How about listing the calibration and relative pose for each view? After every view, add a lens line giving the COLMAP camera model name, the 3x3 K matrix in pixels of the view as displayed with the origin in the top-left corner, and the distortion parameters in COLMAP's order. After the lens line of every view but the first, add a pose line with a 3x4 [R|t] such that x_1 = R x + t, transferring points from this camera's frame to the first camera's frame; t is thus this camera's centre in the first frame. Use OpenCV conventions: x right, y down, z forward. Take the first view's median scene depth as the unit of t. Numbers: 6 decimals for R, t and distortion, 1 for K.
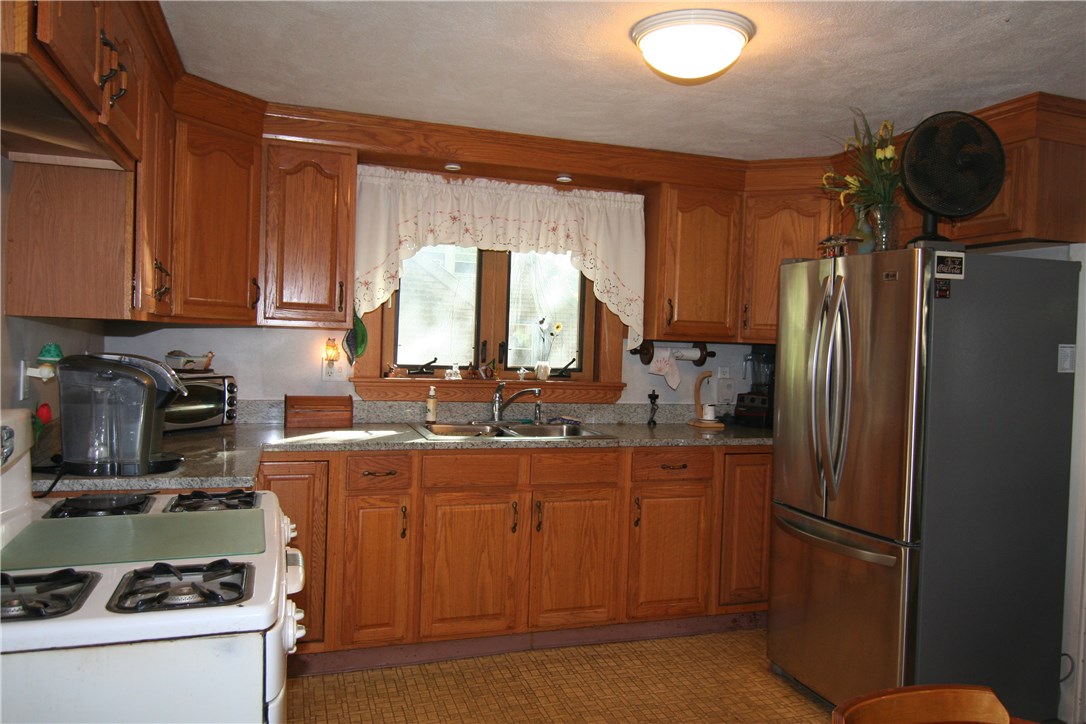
lens RADIAL K [[800.6, 0, 543.9], [0, 800.6, 366.2], [0, 0, 1]] dist [-0.004917, -0.000211]
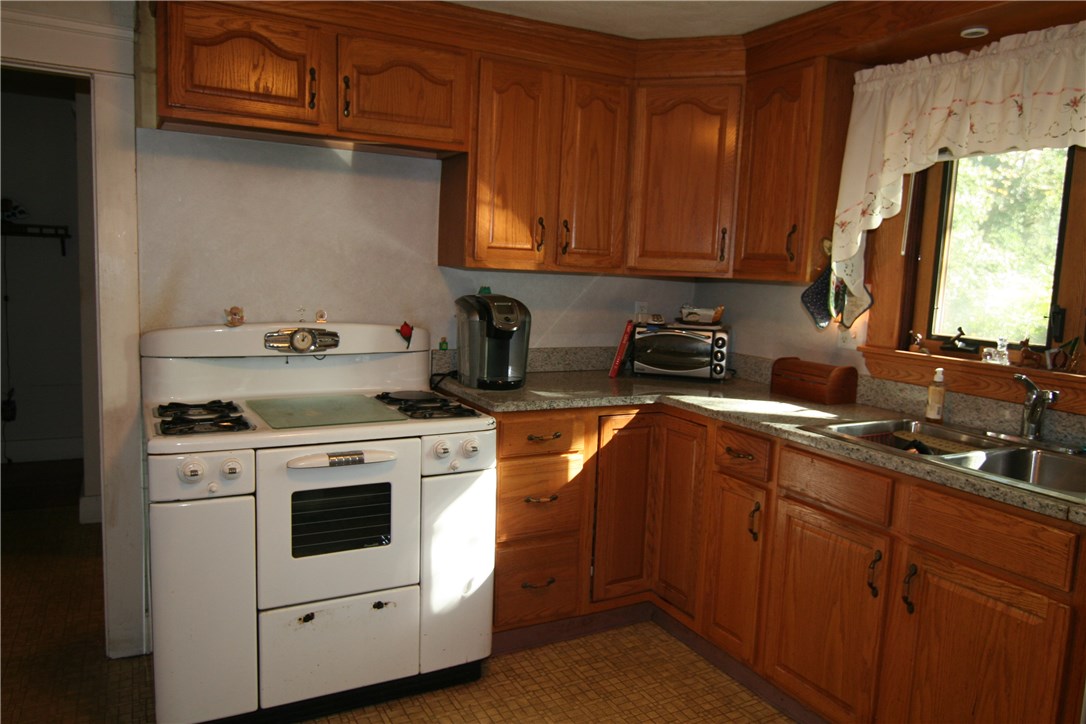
lens RADIAL K [[803.0, 0, 543.0], [0, 803.0, 362.0], [0, 0, 1]] dist [0.006191, 0.002425]
pose [[0.144630, 0.093558, -0.985053, 0.526362], [-0.066760, 0.994174, 0.084623, -0.016970], [0.987231, 0.053523, 0.150033, 0.605419]]
